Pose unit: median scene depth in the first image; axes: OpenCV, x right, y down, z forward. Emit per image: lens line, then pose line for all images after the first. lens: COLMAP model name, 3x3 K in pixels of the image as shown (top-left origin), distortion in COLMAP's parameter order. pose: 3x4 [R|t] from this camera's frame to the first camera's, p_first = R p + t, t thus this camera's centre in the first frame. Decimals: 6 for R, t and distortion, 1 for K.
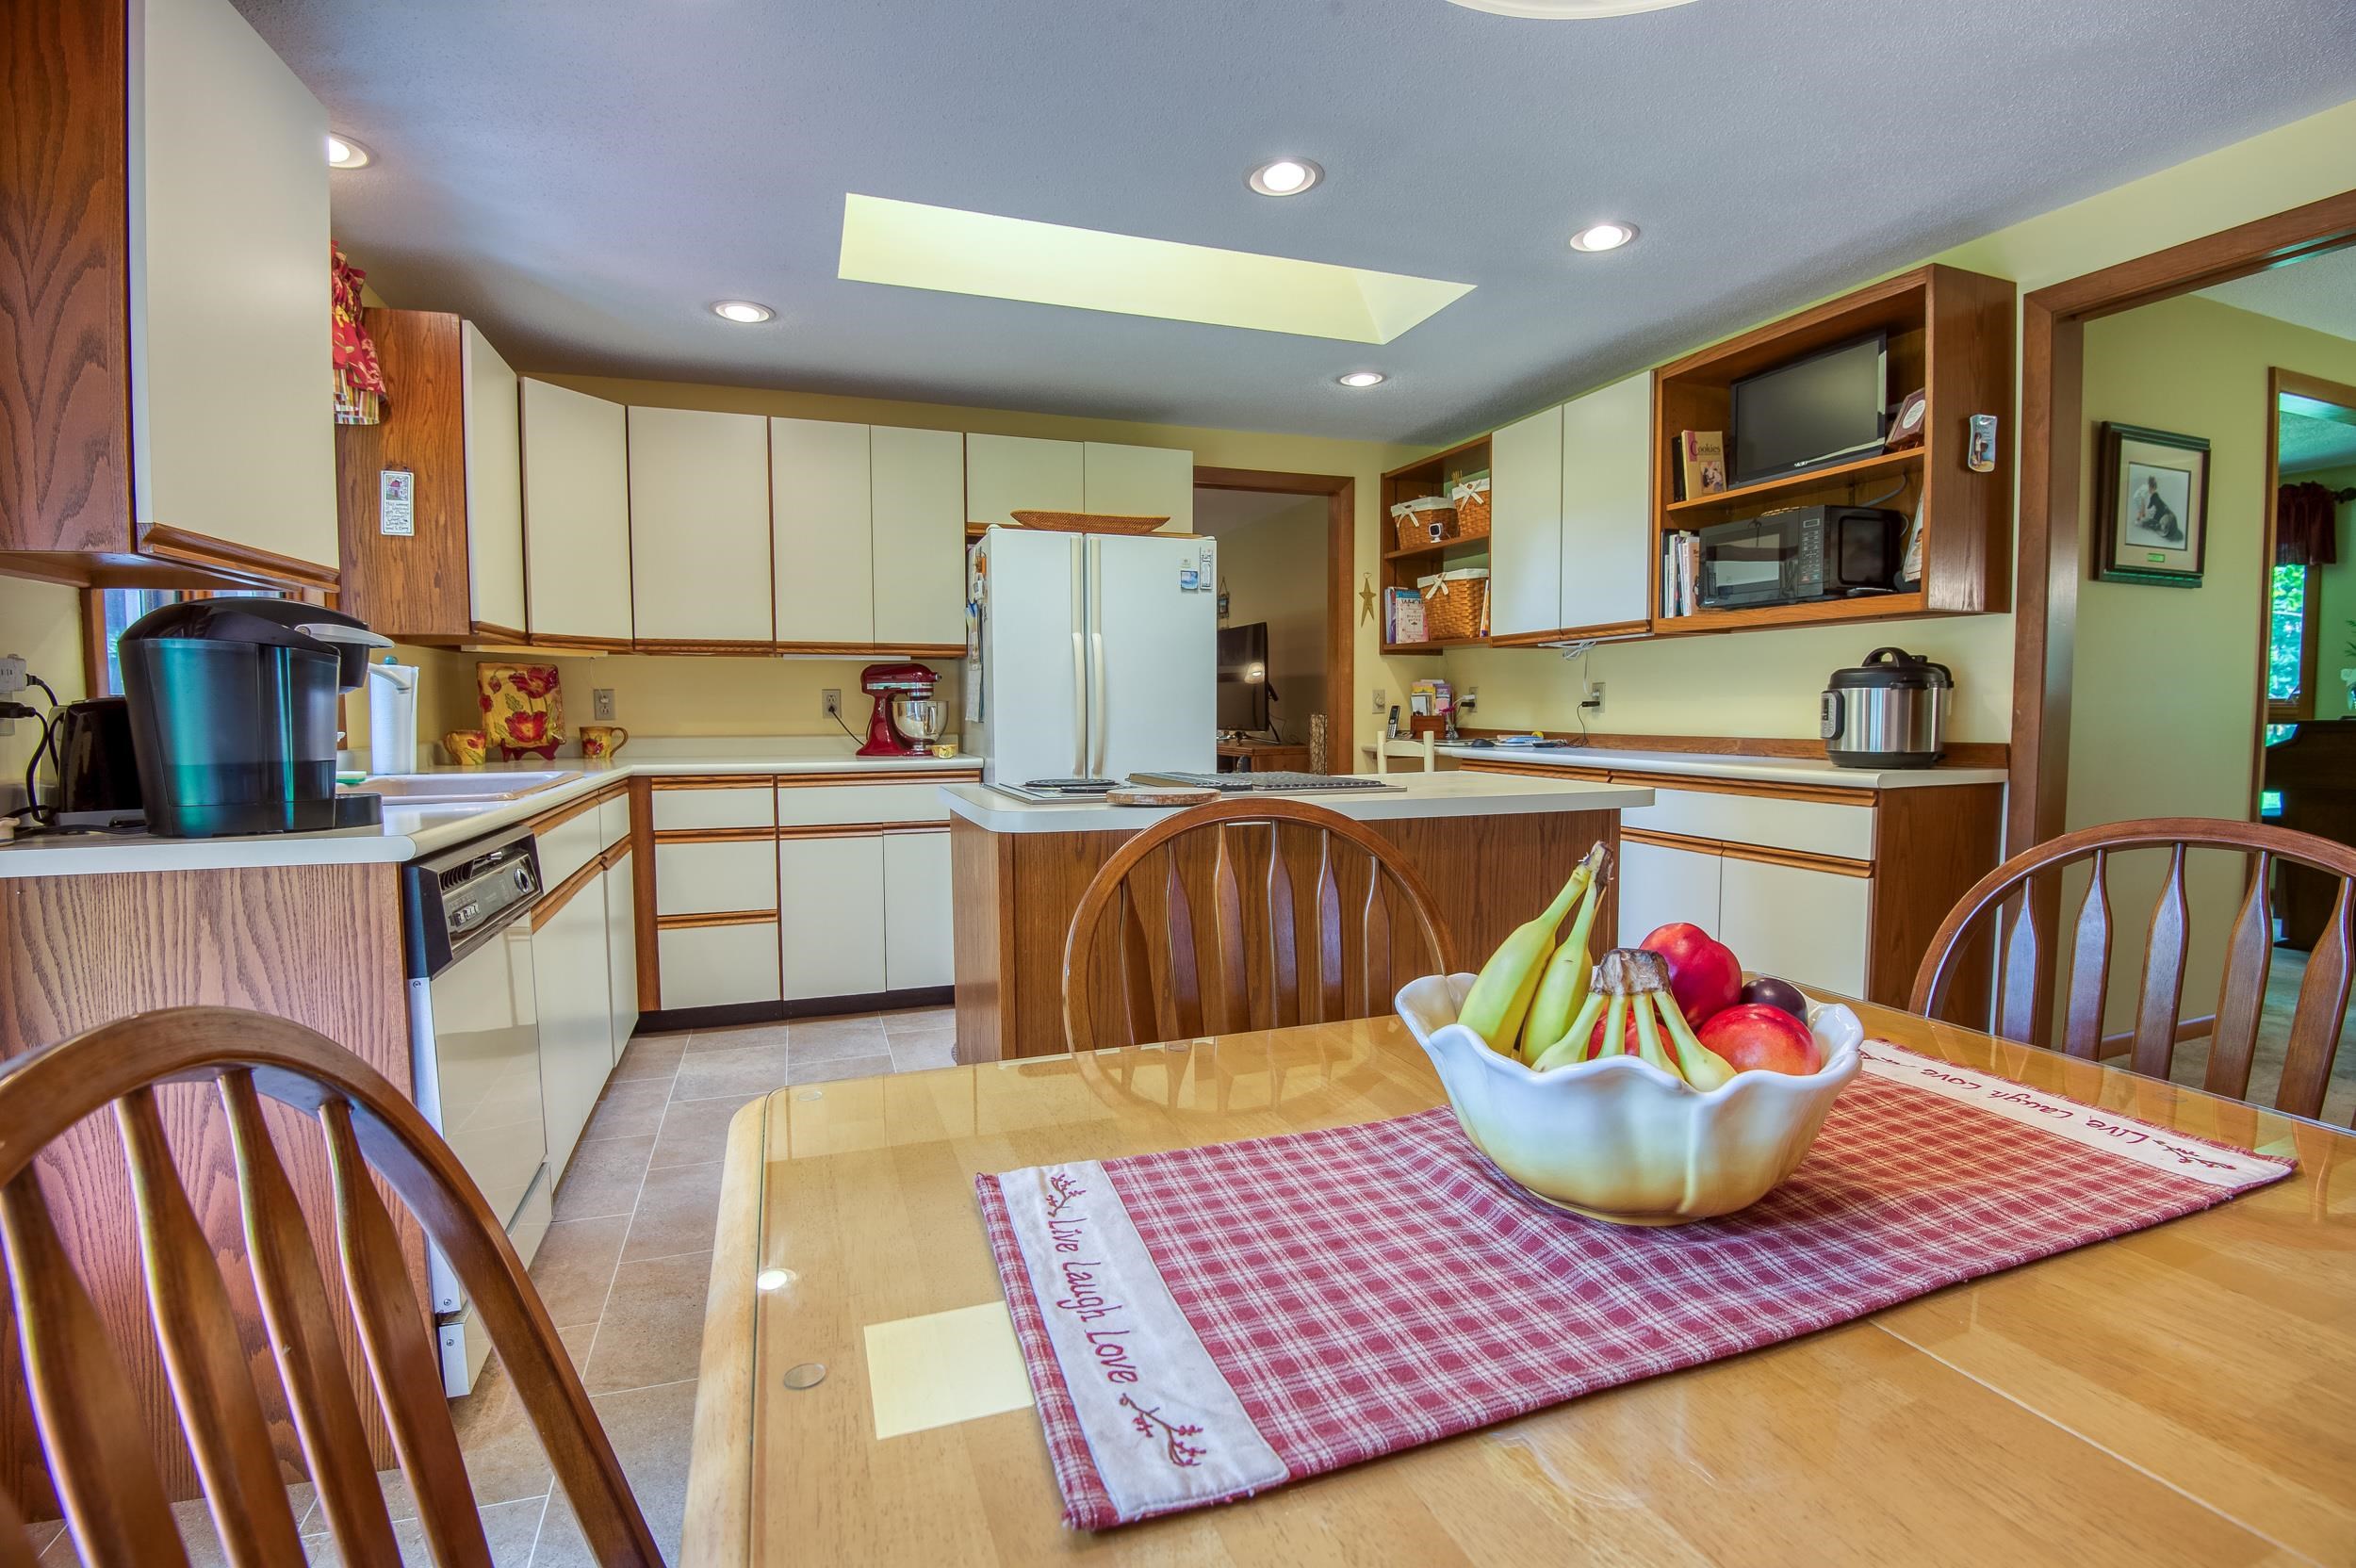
lens RADIAL K [[1080.0, 0, 1196.3], [0, 1080.0, 780.2], [0, 0, 1]] dist [-0.026910, -0.001813]
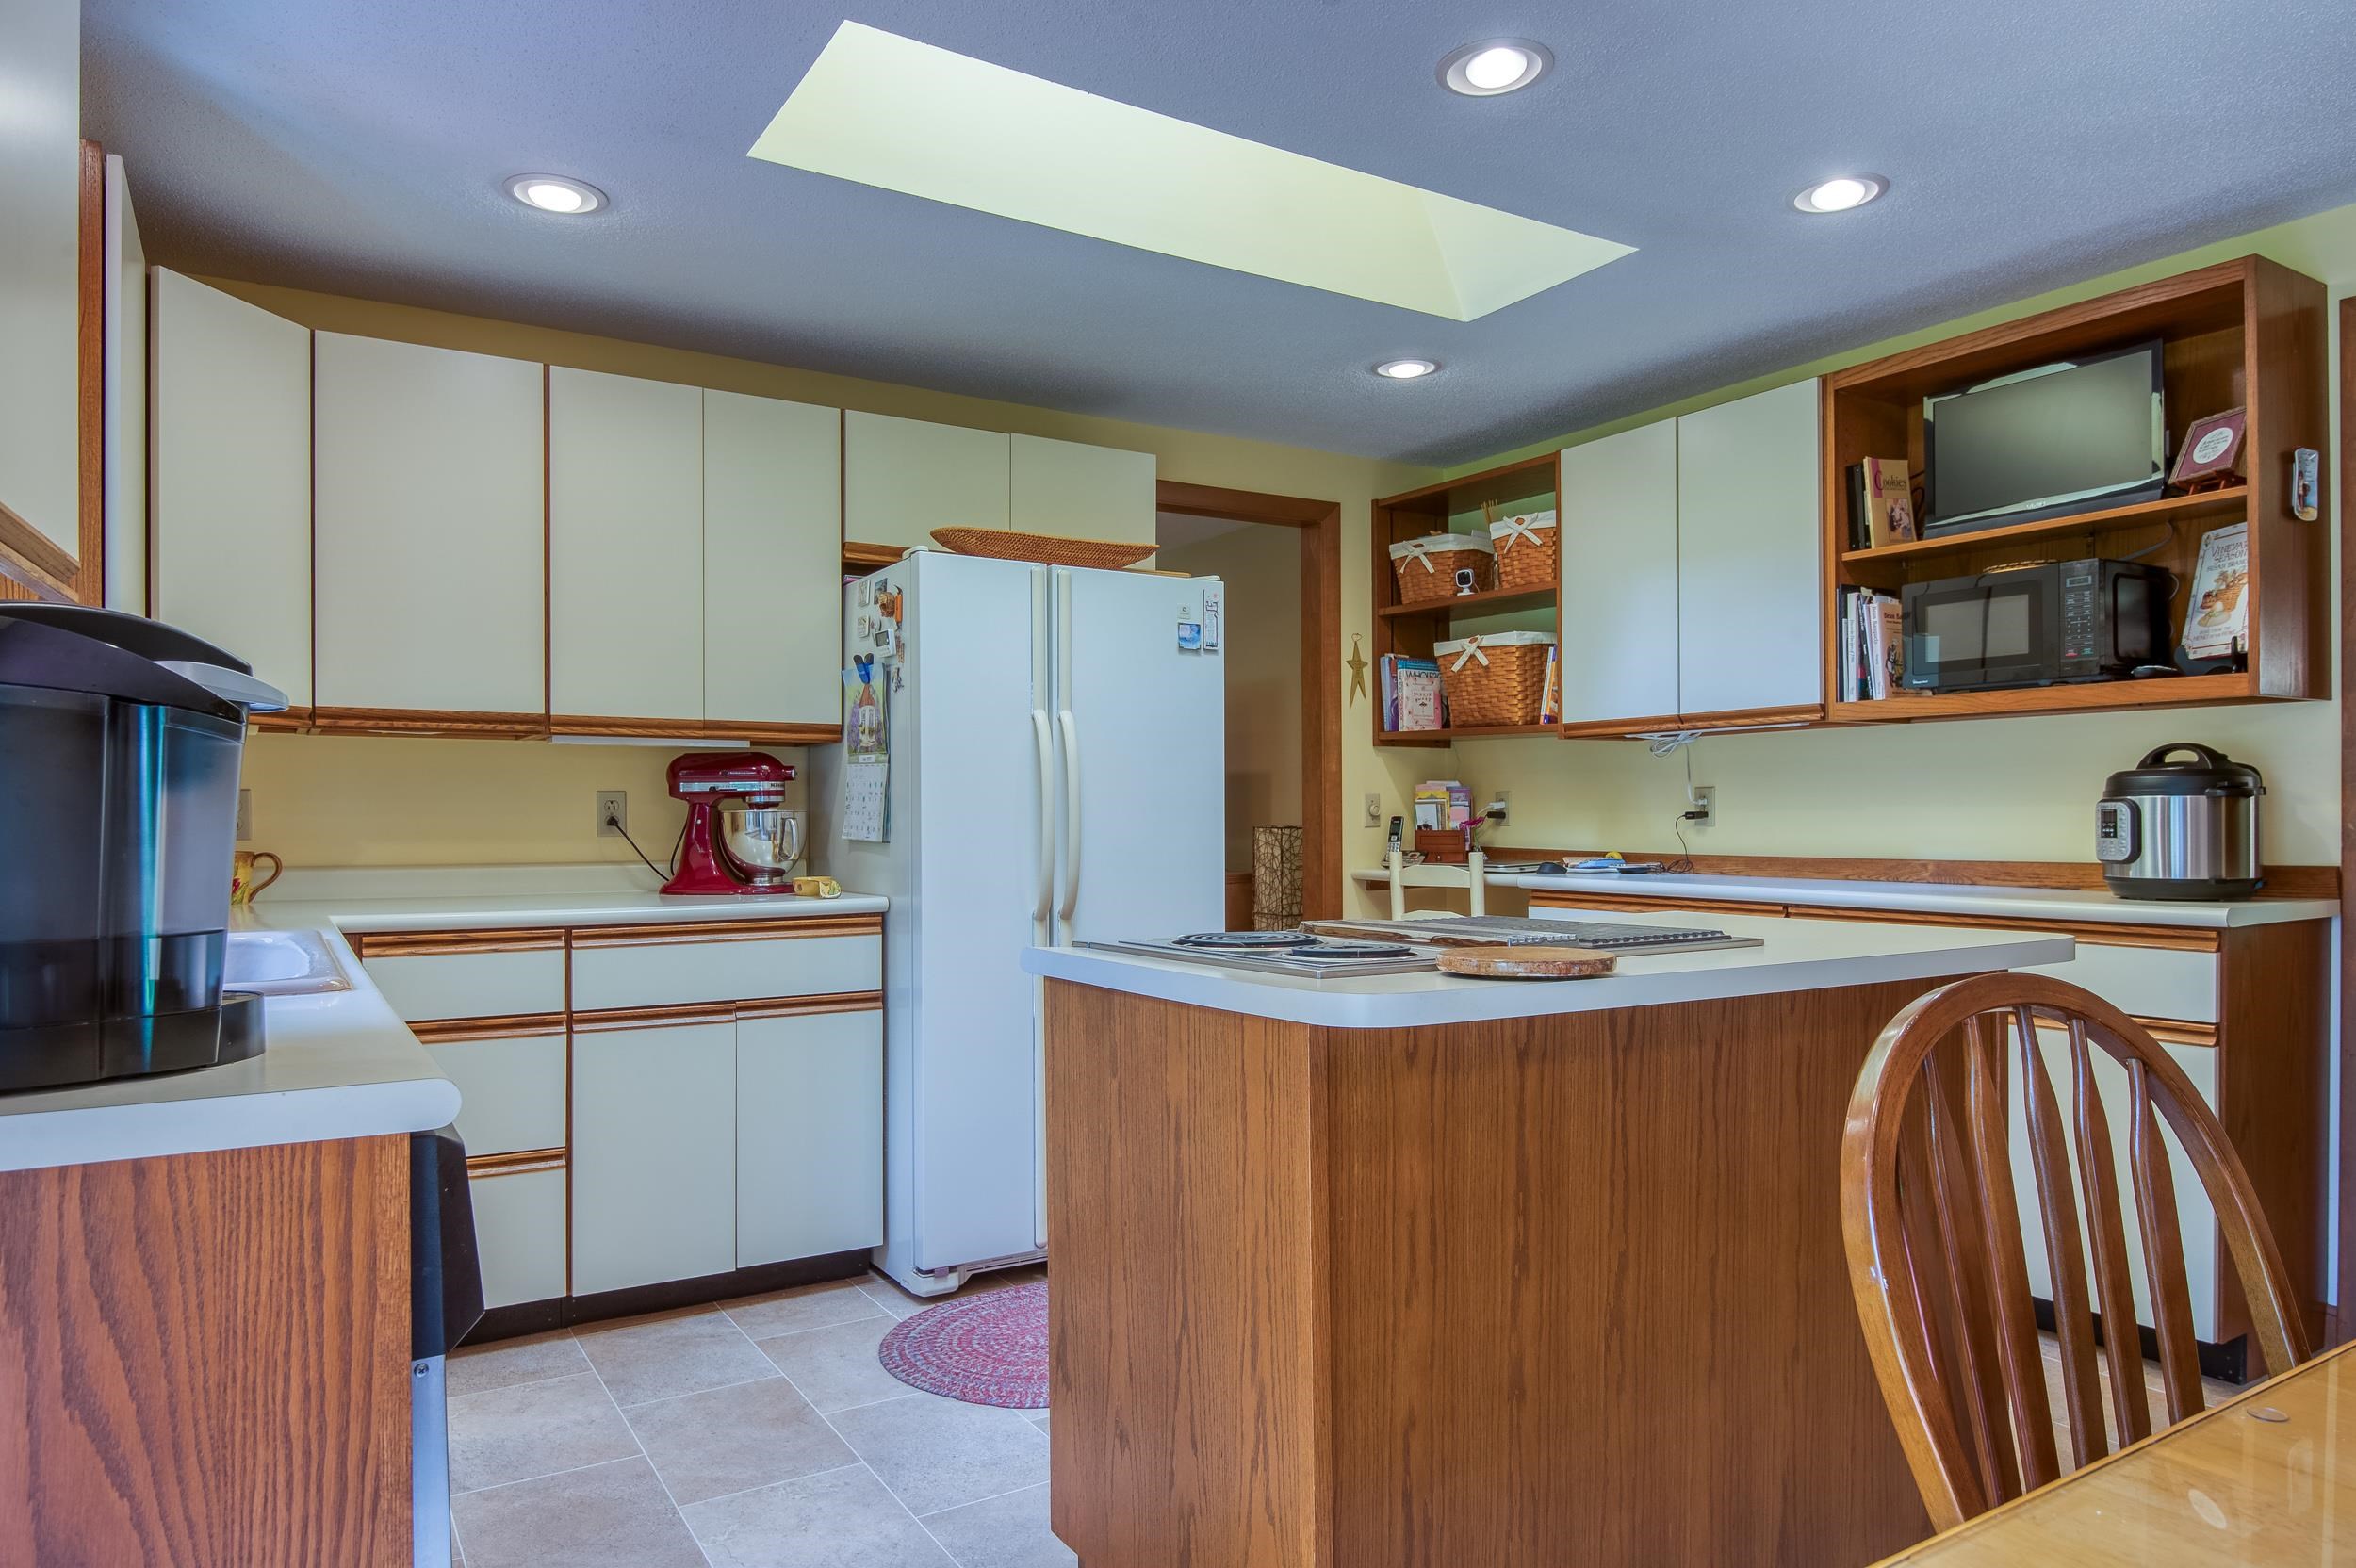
lens RADIAL K [[1468.6, 0, 1189.5], [0, 1468.6, 814.2], [0, 0, 1]] dist [-0.001190, -0.000959]
pose [[0.978858, 0.001267, 0.204535, -0.216870], [0.012764, 0.997653, -0.067267, -0.009003], [-0.204140, 0.068455, 0.976545, 0.093522]]
